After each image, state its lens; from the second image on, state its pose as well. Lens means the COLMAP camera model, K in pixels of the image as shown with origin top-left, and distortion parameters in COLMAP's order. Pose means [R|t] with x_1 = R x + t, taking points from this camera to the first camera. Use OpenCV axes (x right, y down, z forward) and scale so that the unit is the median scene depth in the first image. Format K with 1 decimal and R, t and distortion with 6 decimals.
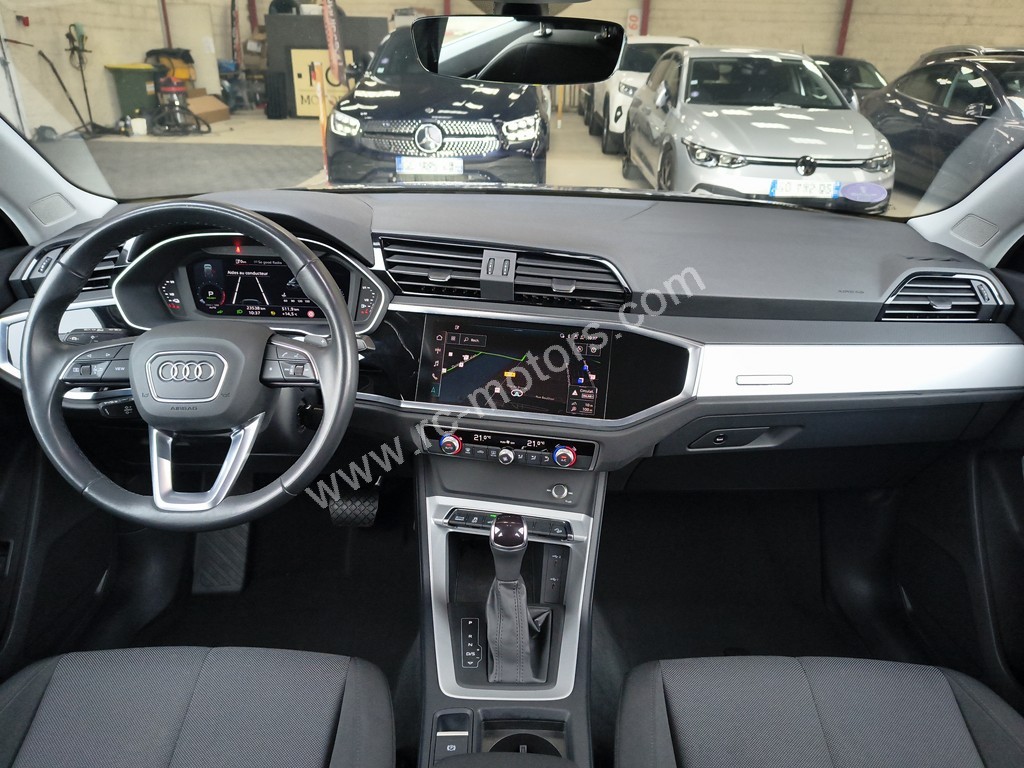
lens RADIAL K [[726.9, 0, 512.0], [0, 726.9, 382.4], [0, 0, 1]] dist [0.021427, -0.037367]
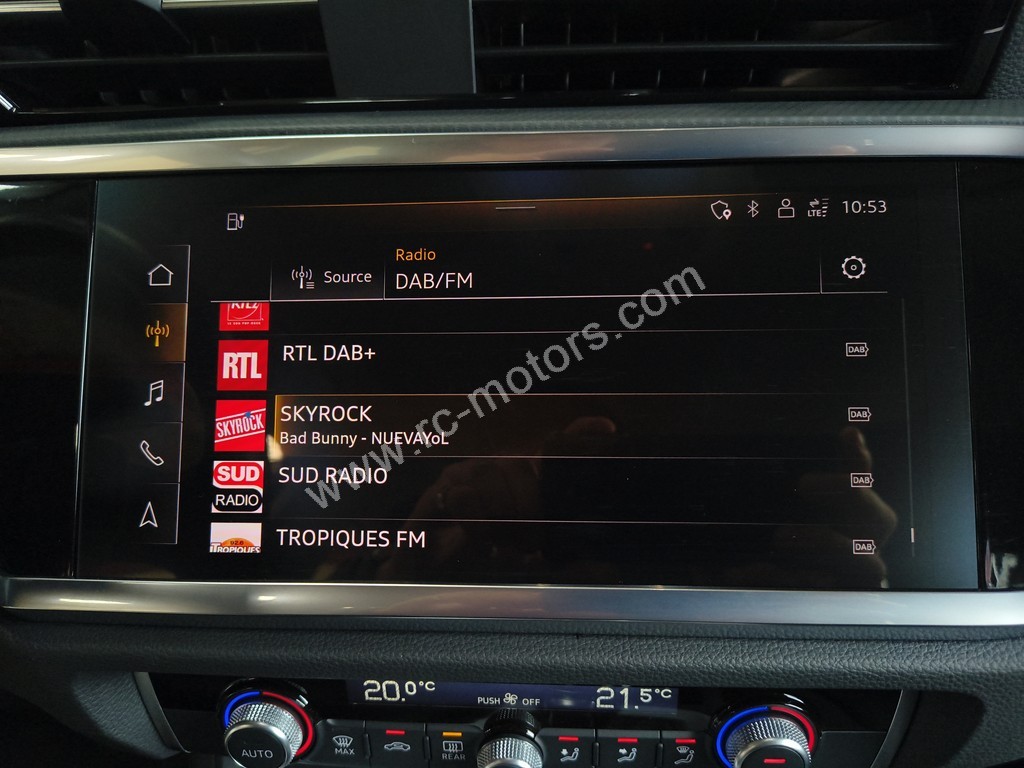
lens RADIAL K [[726.9, 0, 512.5], [0, 726.9, 389.3], [0, 0, 1]] dist [0.021427, -0.037367]
pose [[0.992859, -0.093502, 0.074079, -0.002758], [0.094043, 0.995561, -0.003846, -0.003379], [-0.073390, 0.010786, 0.997245, 0.160129]]
